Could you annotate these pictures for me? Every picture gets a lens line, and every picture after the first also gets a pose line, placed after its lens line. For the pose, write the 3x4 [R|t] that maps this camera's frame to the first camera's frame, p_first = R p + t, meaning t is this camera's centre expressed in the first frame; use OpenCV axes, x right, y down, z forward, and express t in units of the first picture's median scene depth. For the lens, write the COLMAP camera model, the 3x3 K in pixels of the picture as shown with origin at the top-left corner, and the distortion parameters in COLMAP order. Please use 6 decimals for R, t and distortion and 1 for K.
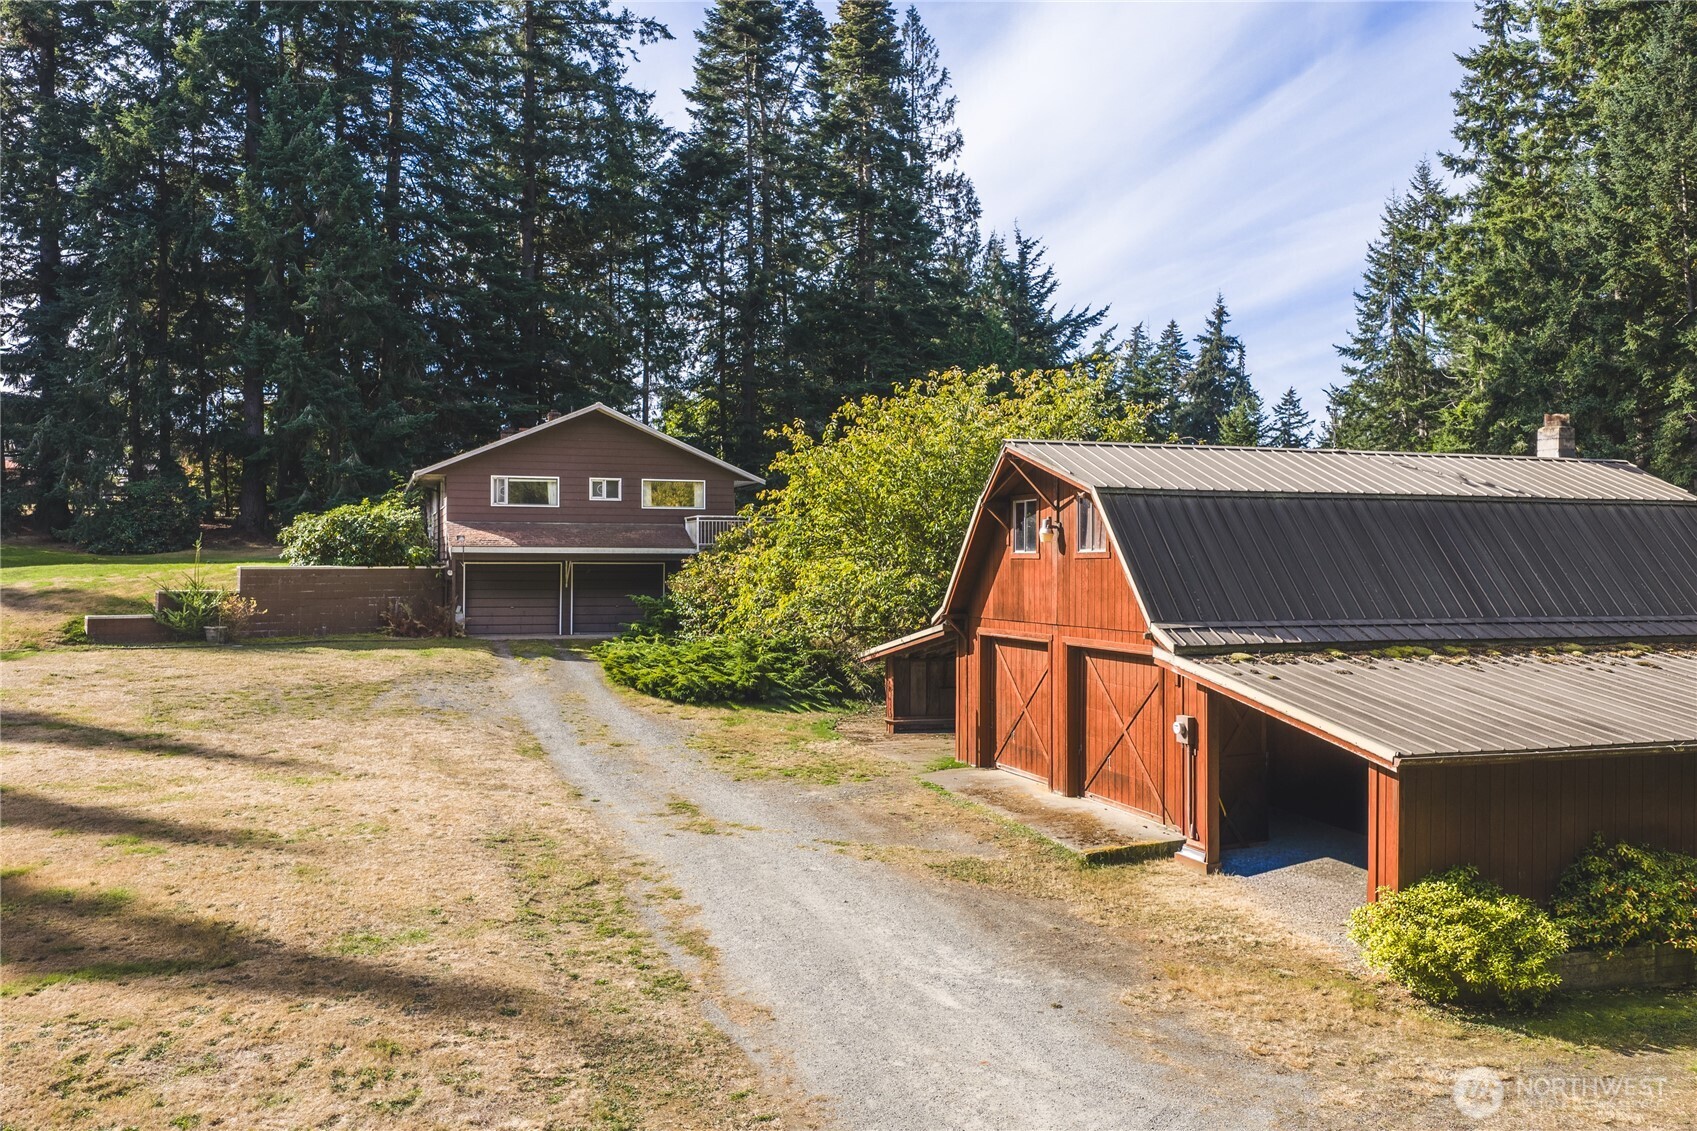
lens RADIAL K [[1405.3, 0, 848.5], [0, 1405.3, 565.5], [0, 0, 1]] dist [0.024803, -0.057660]
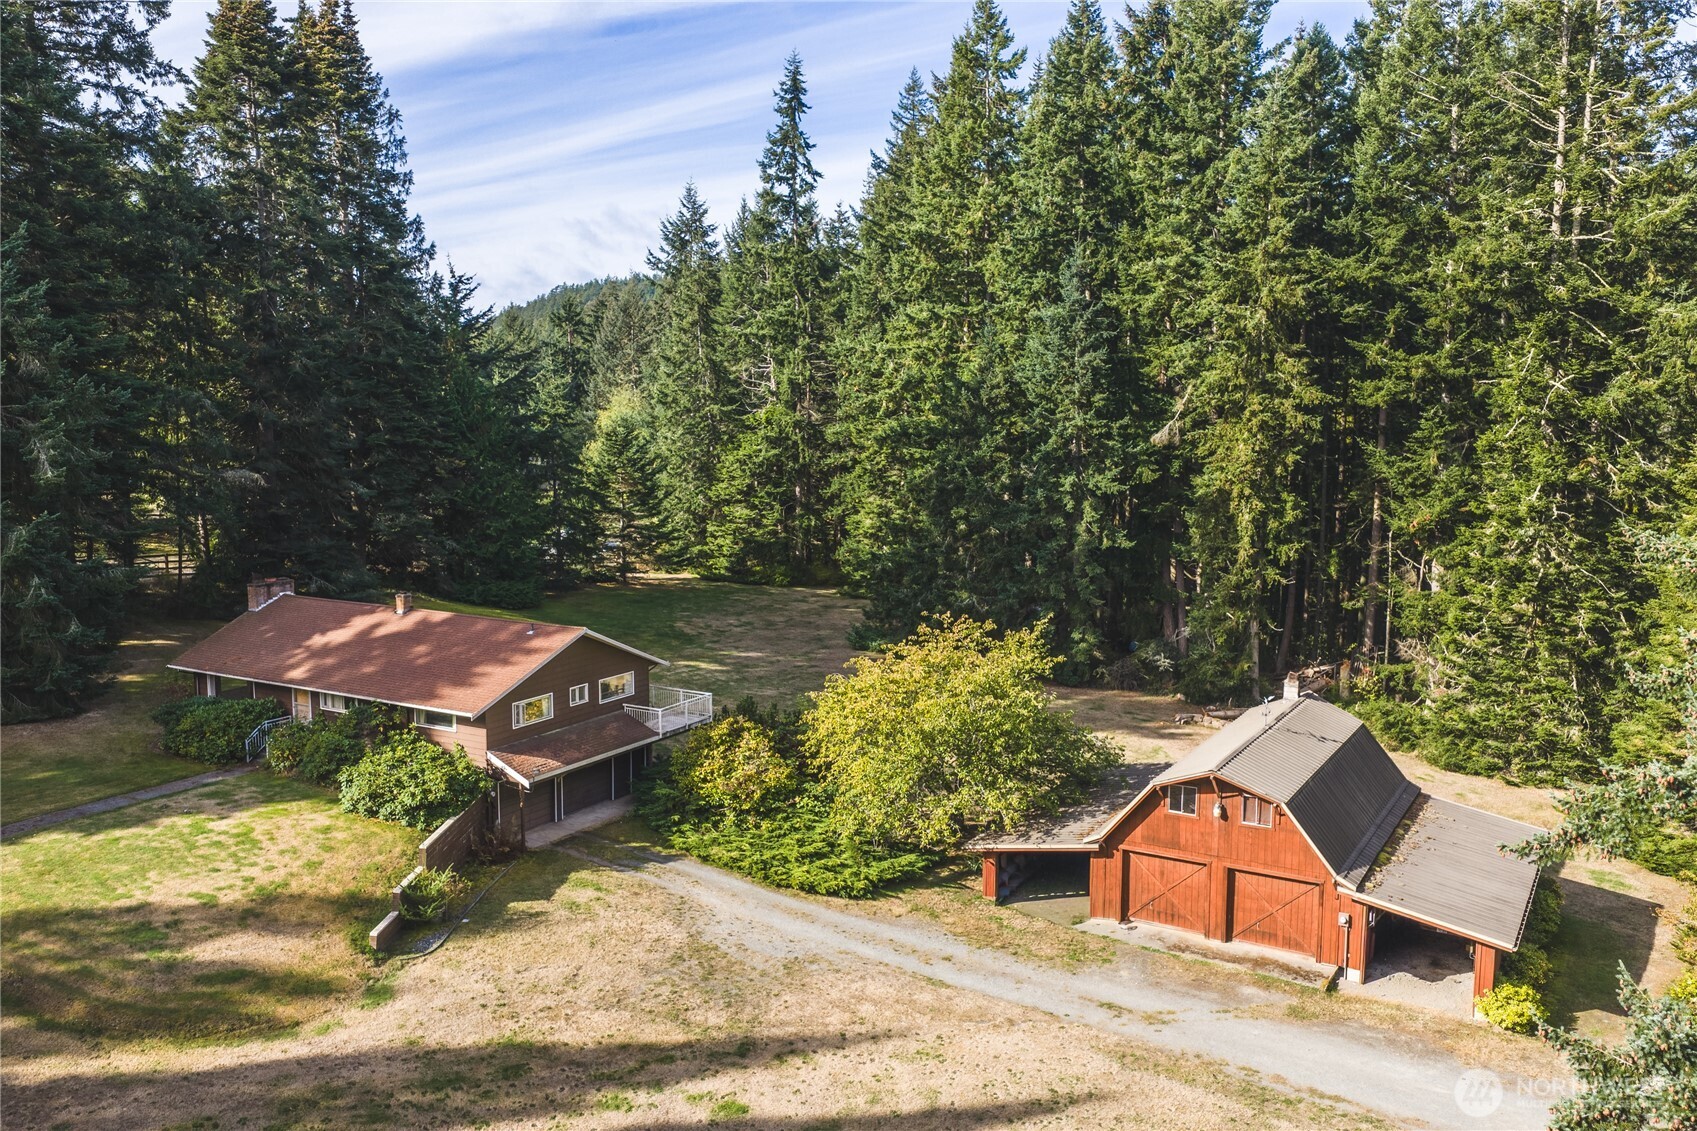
lens RADIAL K [[1405.3, 0, 848.5], [0, 1405.3, 565.5], [0, 0, 1]] dist [0.024803, -0.057660]
pose [[0.763979, -0.080407, 0.640212, -0.876569], [0.001578, 0.992435, 0.122761, -0.359215], [-0.645240, -0.092776, 0.758326, -0.051734]]
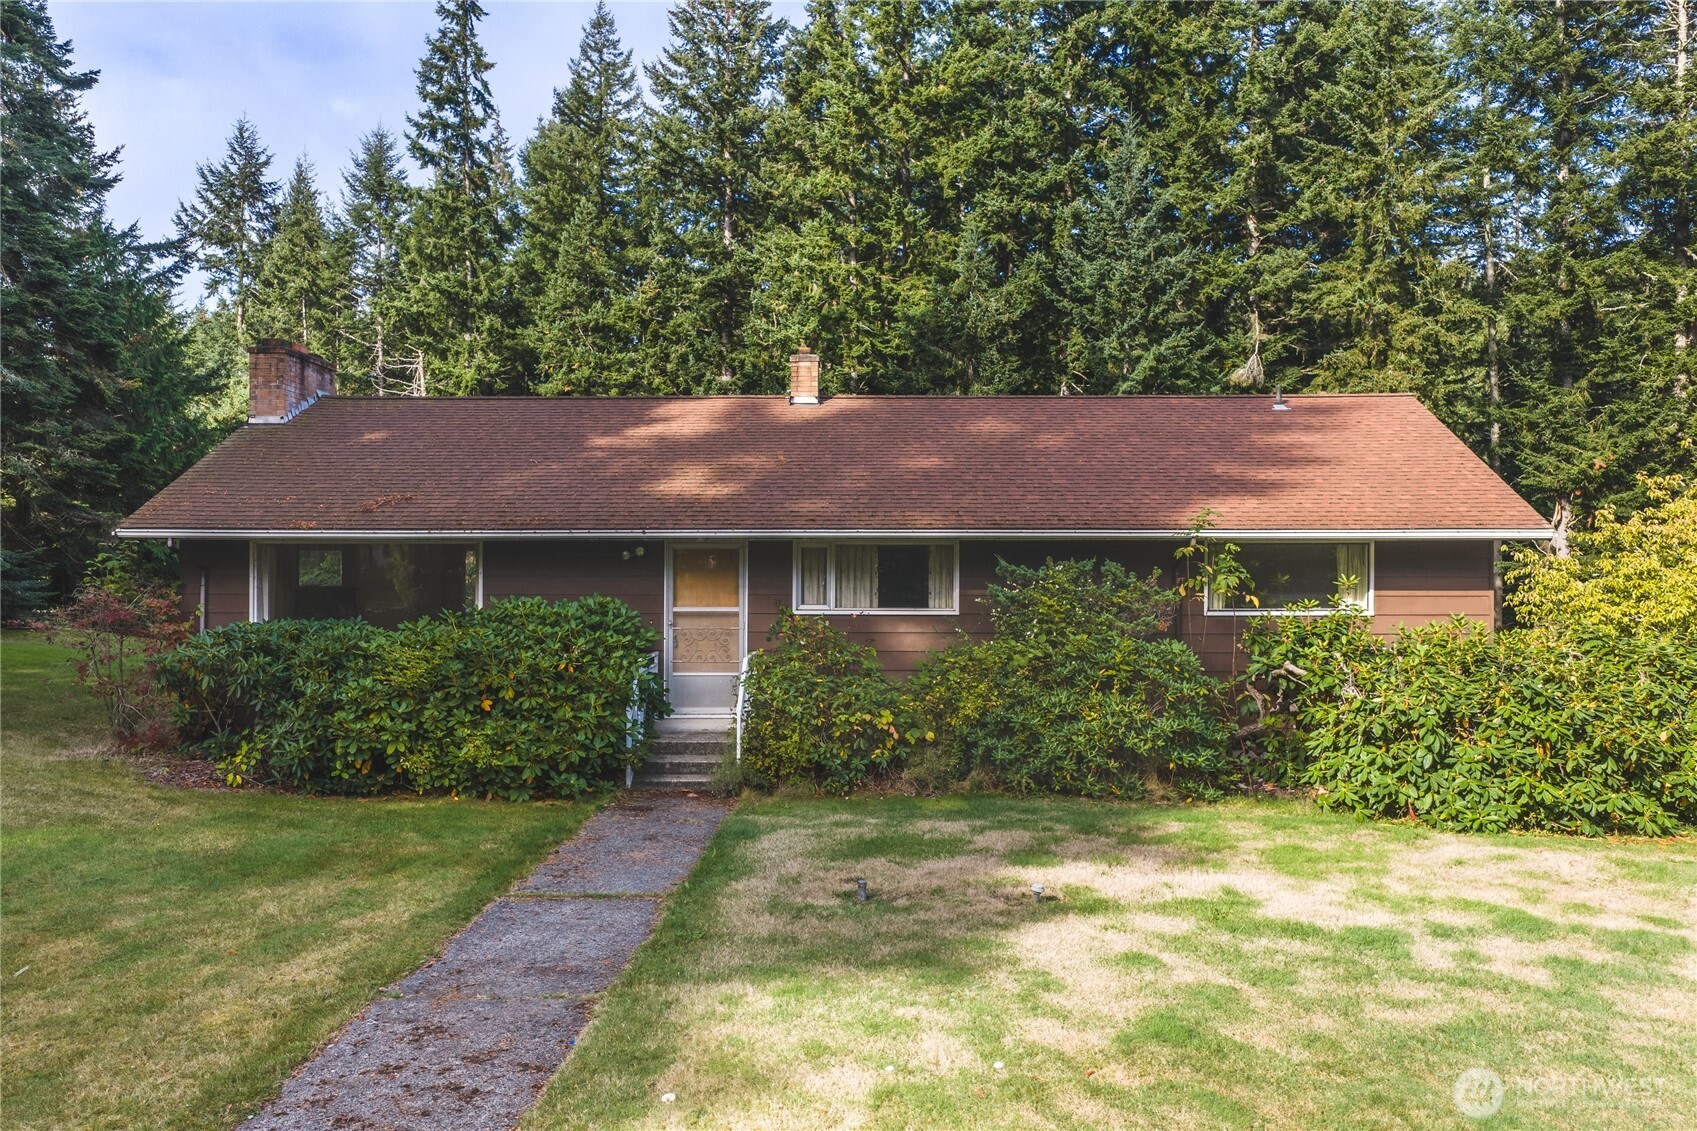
lens RADIAL K [[1421.4, 0, 848.5], [0, 1421.4, 565.5], [0, 0, 1]] dist [0.008011, 0.000834]
pose [[0.353316, 0.003300, 0.935498, -0.827706], [-0.001580, 0.999994, -0.002931, -0.060641], [-0.935503, -0.000442, 0.353319, 1.144849]]
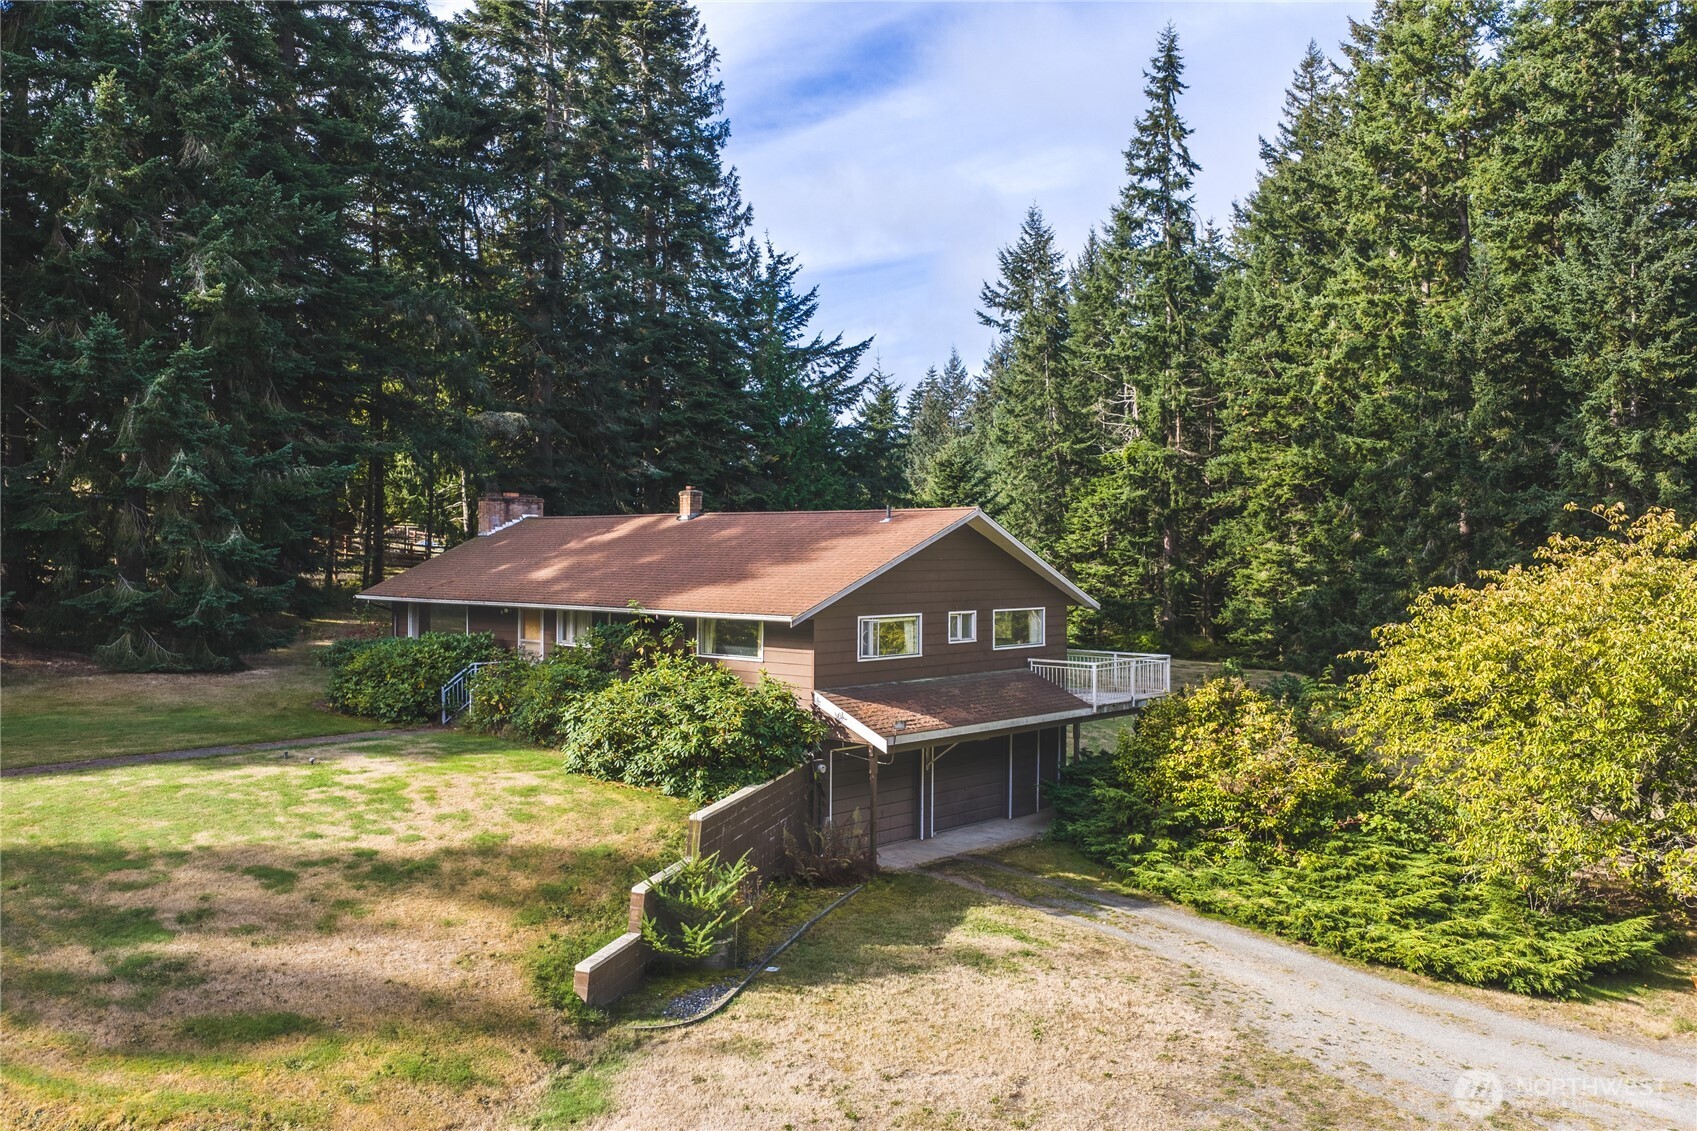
lens RADIAL K [[1405.3, 0, 848.5], [0, 1405.3, 565.5], [0, 0, 1]] dist [0.024803, -0.057660]
pose [[0.881153, -0.003345, 0.472820, -0.649975], [-0.002071, 0.999938, 0.010933, -0.107631], [-0.472827, -0.010613, 0.881091, 0.466707]]
